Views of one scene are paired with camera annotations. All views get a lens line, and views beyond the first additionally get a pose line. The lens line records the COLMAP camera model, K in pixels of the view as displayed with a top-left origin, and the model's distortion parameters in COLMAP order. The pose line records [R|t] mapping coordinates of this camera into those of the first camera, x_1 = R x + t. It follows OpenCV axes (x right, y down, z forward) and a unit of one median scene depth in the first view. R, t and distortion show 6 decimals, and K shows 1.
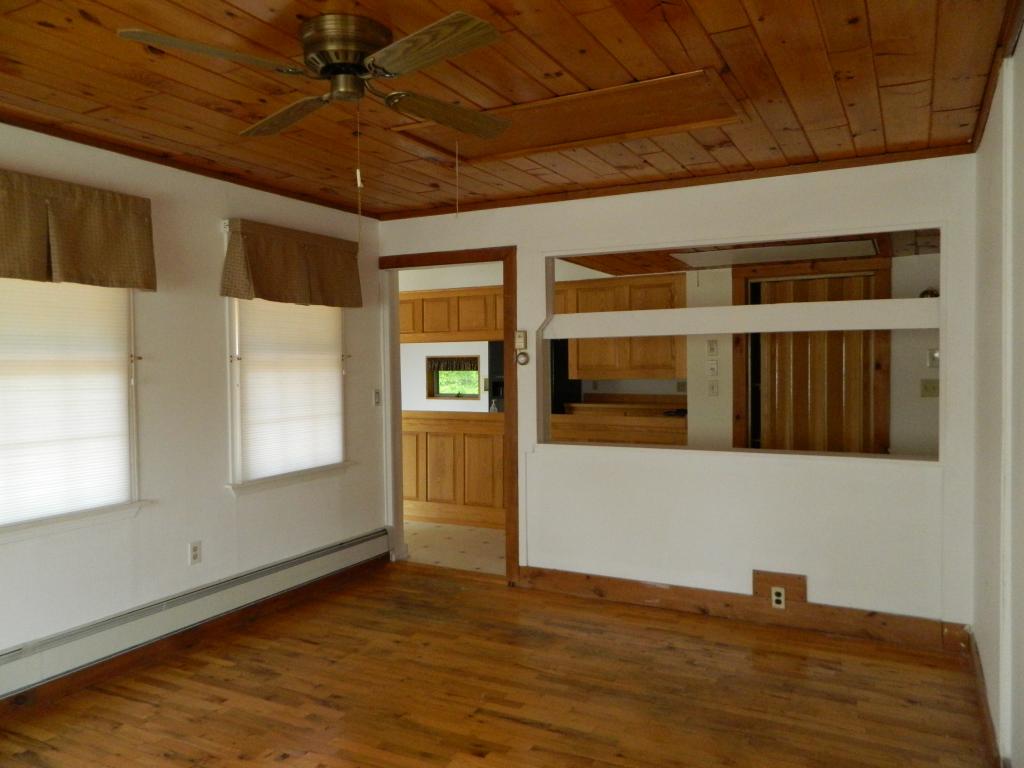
lens RADIAL K [[764.7, 0, 509.2], [0, 764.7, 390.5], [0, 0, 1]] dist [0.010333, -0.003846]
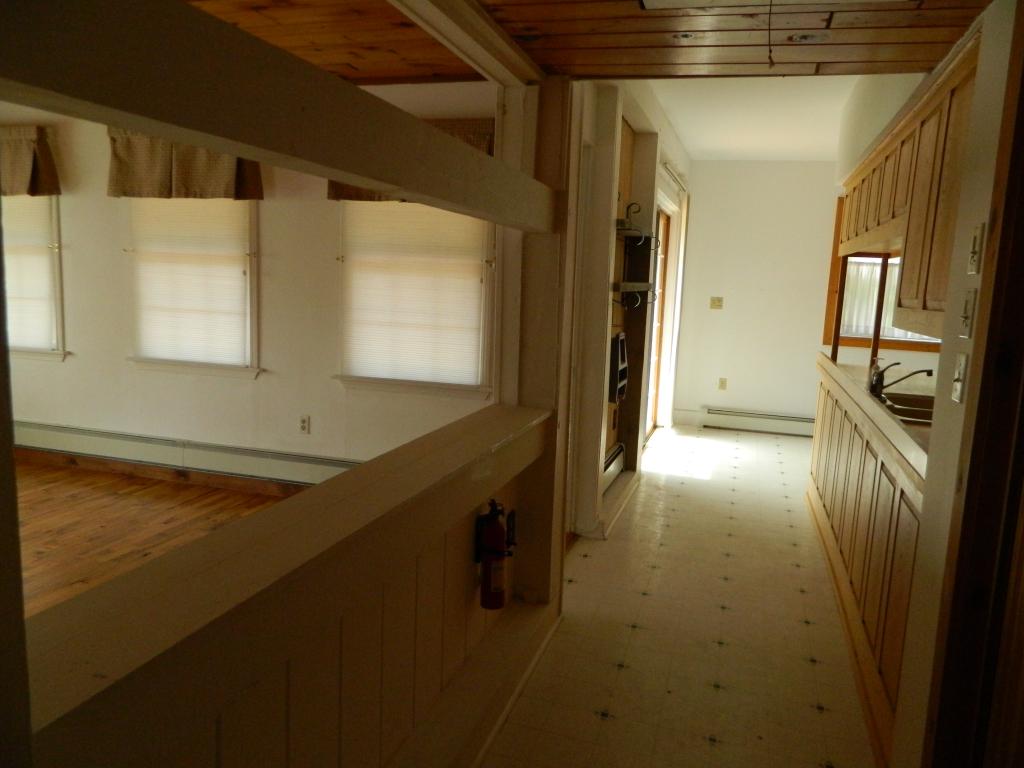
lens RADIAL K [[764.7, 0, 510.0], [0, 764.7, 376.2], [0, 0, 1]] dist [0.010333, -0.003846]
pose [[0.179240, 0.155373, -0.971459, 0.890335], [-0.076557, 0.986659, 0.143679, -0.061640], [0.980822, 0.048619, 0.188744, 1.250153]]
